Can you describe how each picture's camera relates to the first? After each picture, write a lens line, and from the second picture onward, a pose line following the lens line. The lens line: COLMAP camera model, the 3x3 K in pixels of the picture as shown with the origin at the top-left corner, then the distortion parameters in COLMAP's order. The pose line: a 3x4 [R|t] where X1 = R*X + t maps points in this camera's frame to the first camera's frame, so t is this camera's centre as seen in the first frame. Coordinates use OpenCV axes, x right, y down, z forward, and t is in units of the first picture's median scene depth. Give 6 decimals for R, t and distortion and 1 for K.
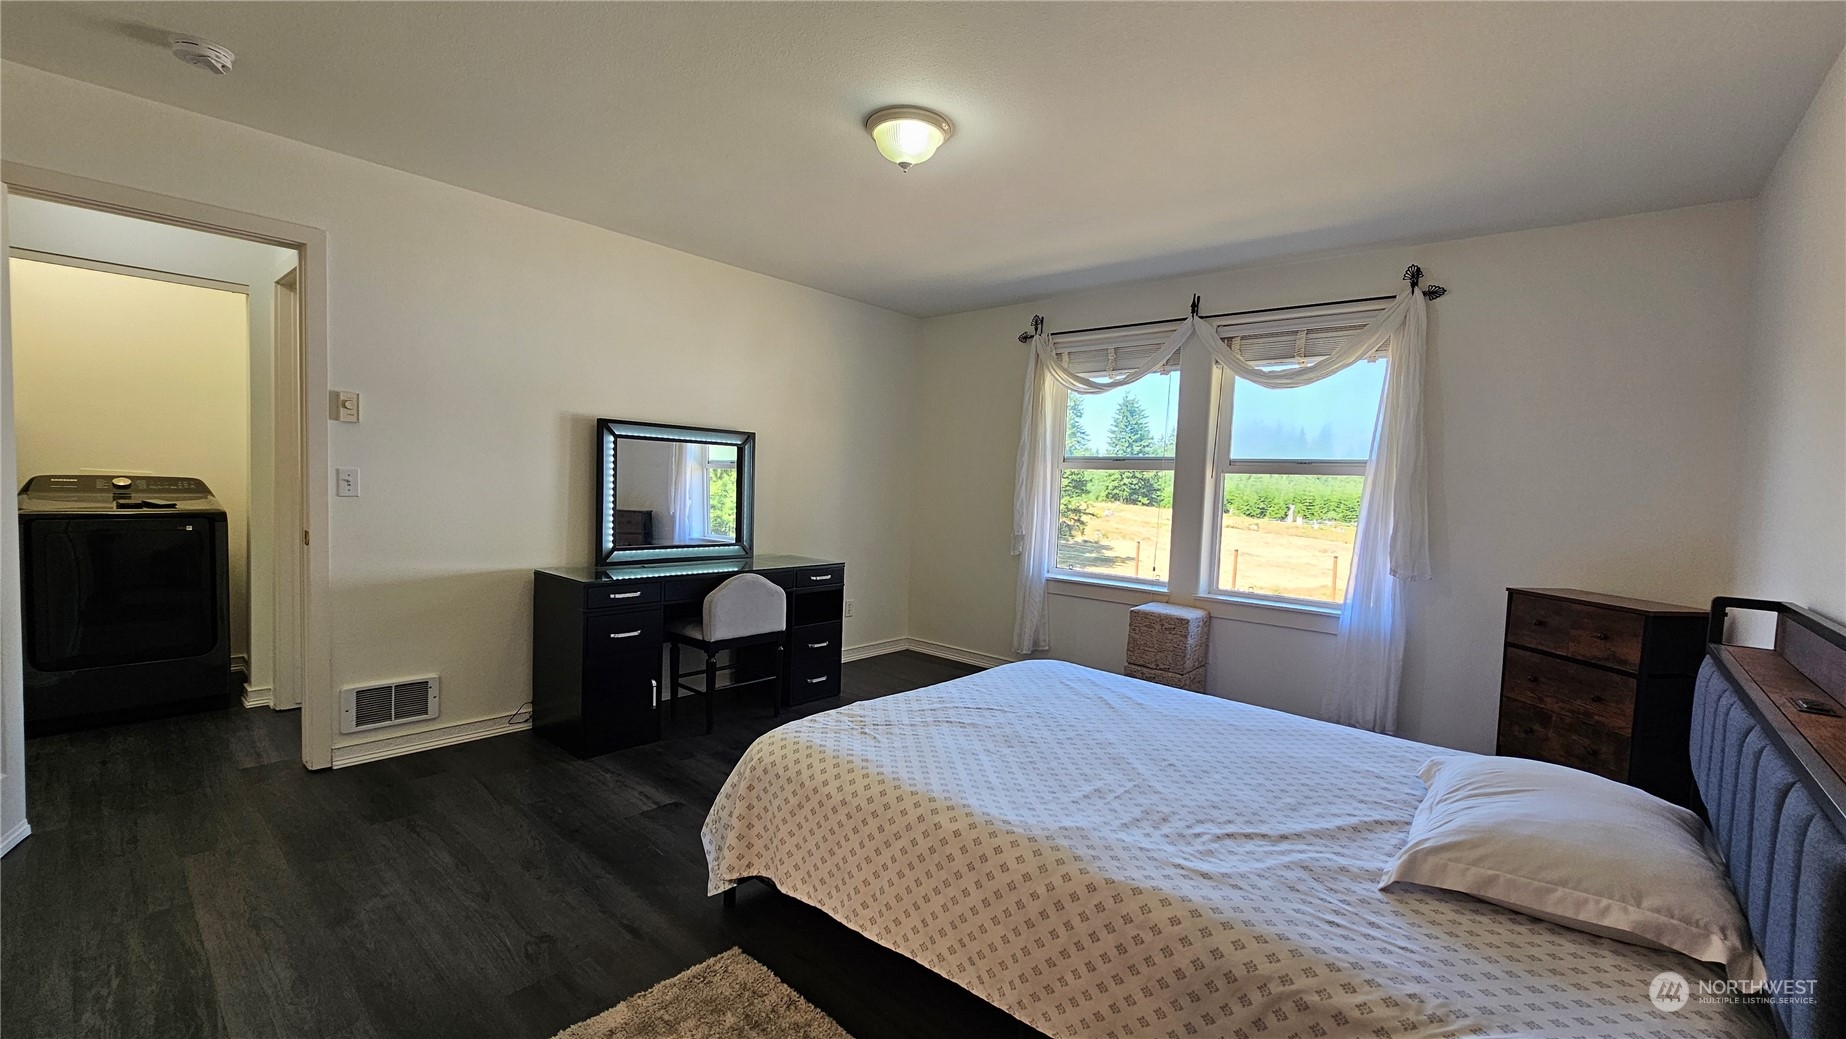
lens RADIAL K [[748.6, 0, 923.4], [0, 748.6, 525.7], [0, 0, 1]] dist [-0.002244, -0.000060]
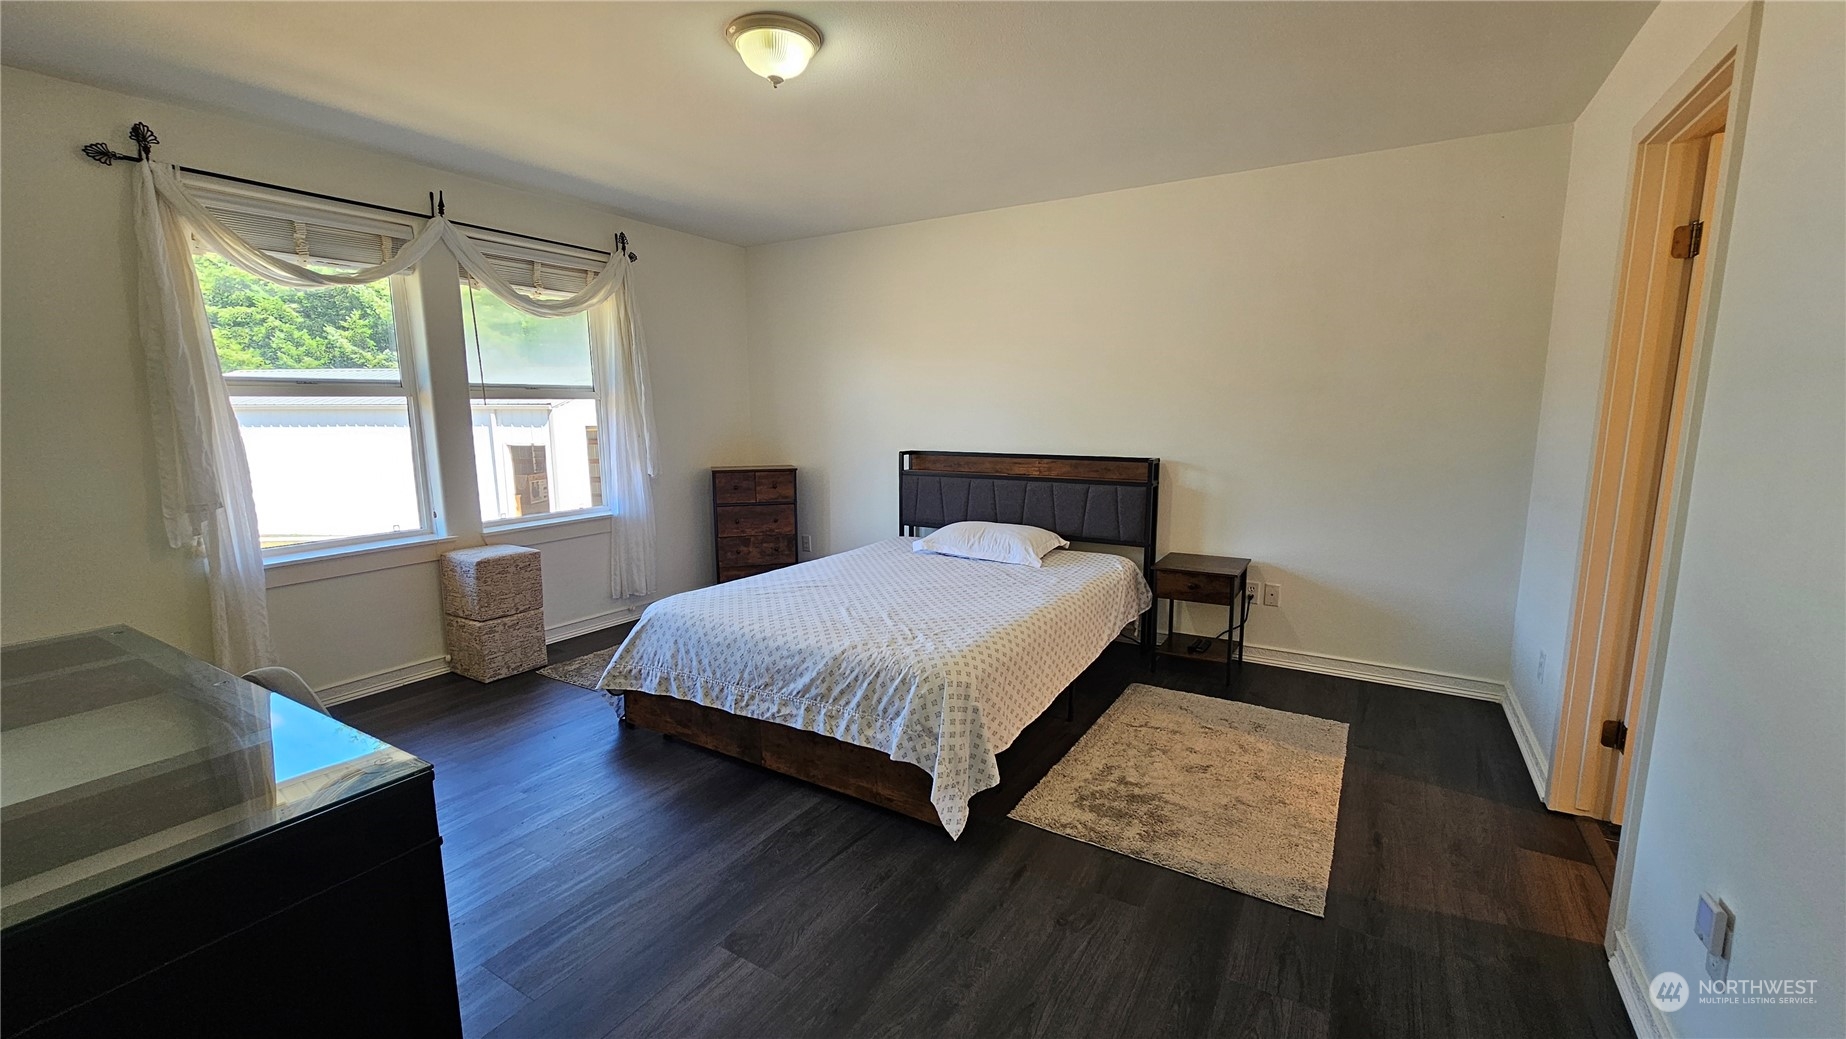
lens RADIAL K [[748.6, 0, 914.5], [0, 748.6, 523.1], [0, 0, 1]] dist [-0.002244, -0.000060]
pose [[-0.164044, -0.190932, 0.967799, -0.791312], [0.054923, 0.977800, 0.202215, -0.098137], [-0.984923, 0.086327, -0.149915, 0.774865]]
